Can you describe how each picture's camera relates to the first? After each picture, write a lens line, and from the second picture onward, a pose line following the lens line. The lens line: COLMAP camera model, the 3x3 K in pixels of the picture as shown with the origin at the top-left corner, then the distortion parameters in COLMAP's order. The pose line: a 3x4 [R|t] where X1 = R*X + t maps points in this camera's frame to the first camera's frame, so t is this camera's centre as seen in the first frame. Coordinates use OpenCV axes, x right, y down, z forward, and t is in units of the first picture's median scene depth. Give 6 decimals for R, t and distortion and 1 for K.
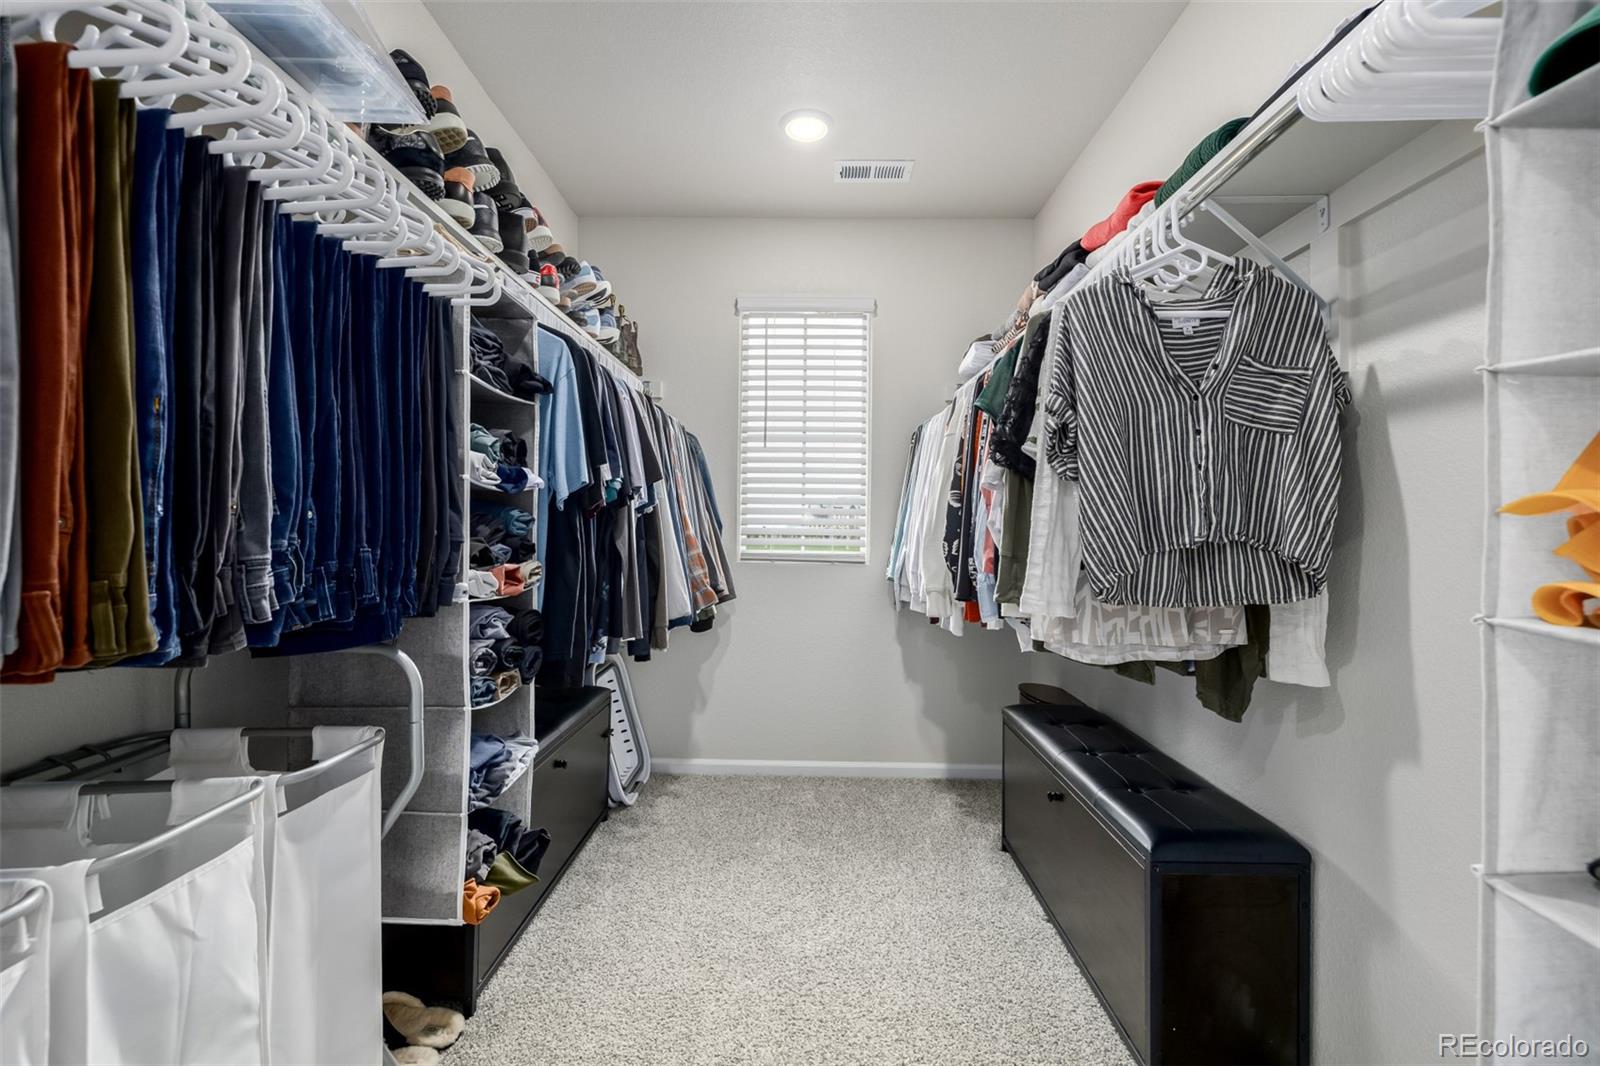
lens RADIAL K [[680.5, 0, 802.9], [0, 680.5, 526.7], [0, 0, 1]] dist [0.002331, -0.000274]
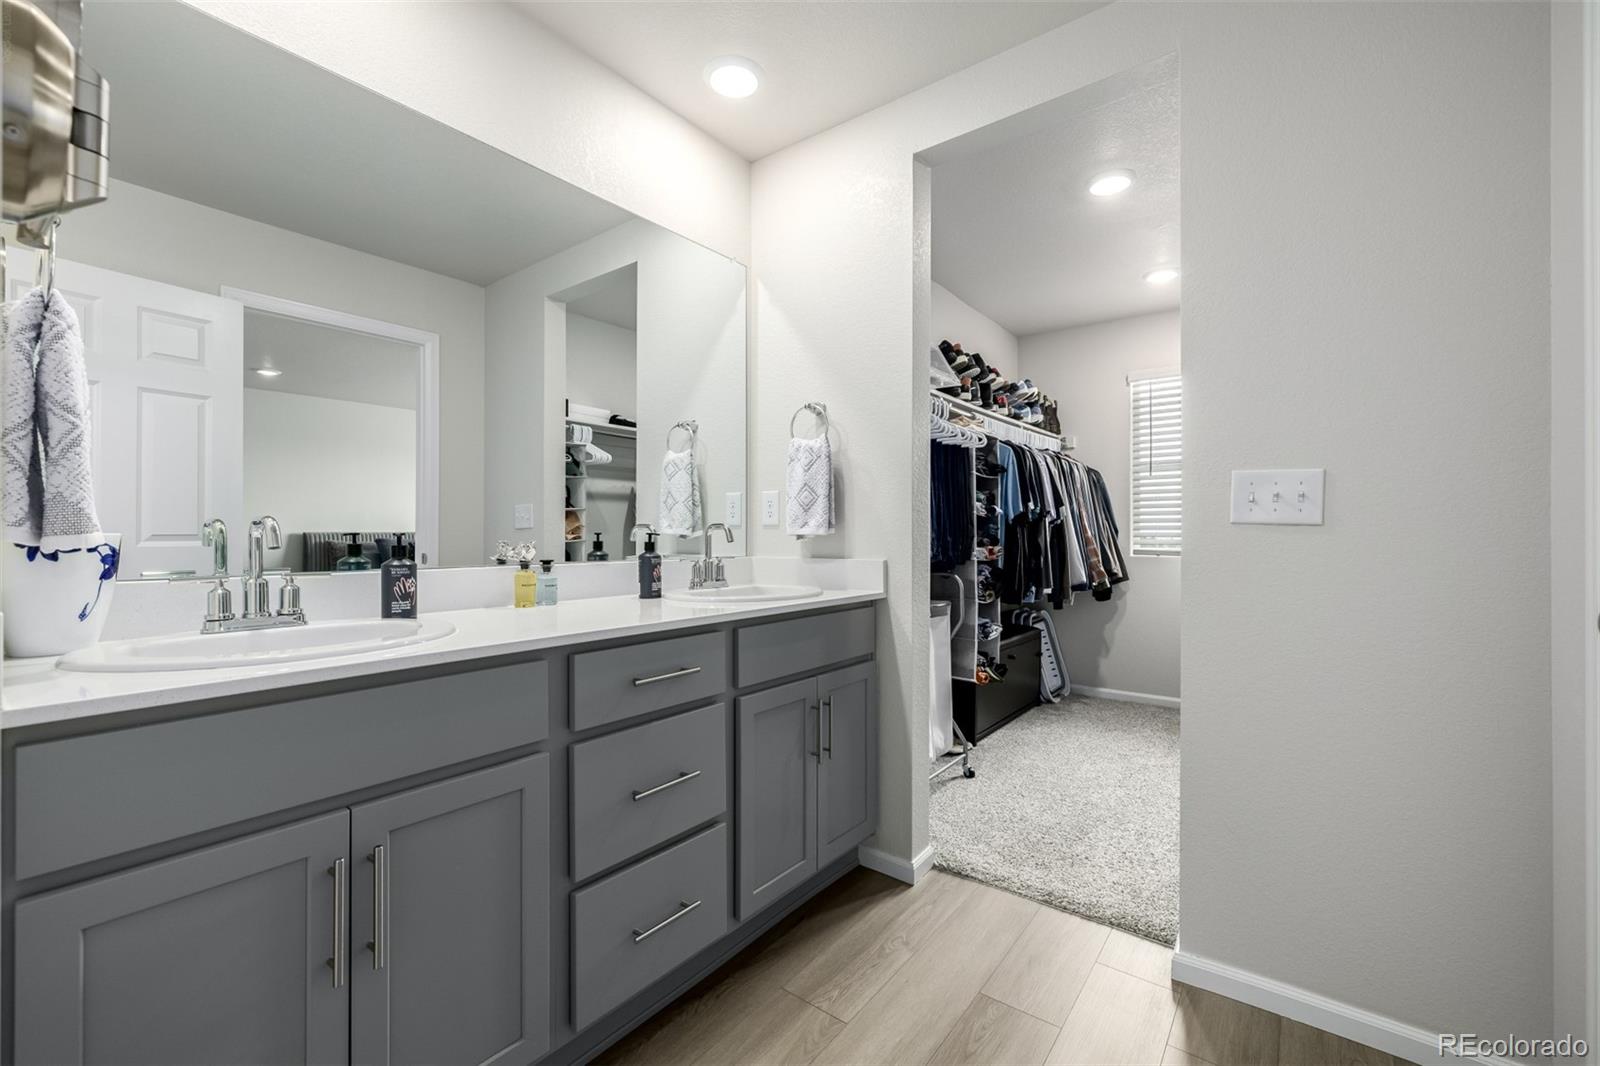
lens RADIAL K [[680.5, 0, 796.1], [0, 680.5, 526.9], [0, 0, 1]] dist [0.002331, -0.000274]
pose [[0.799863, -0.018086, -0.599910, 0.404723], [0.009358, 0.999800, -0.017665, 0.018352], [0.600109, 0.008516, 0.799873, -1.162090]]
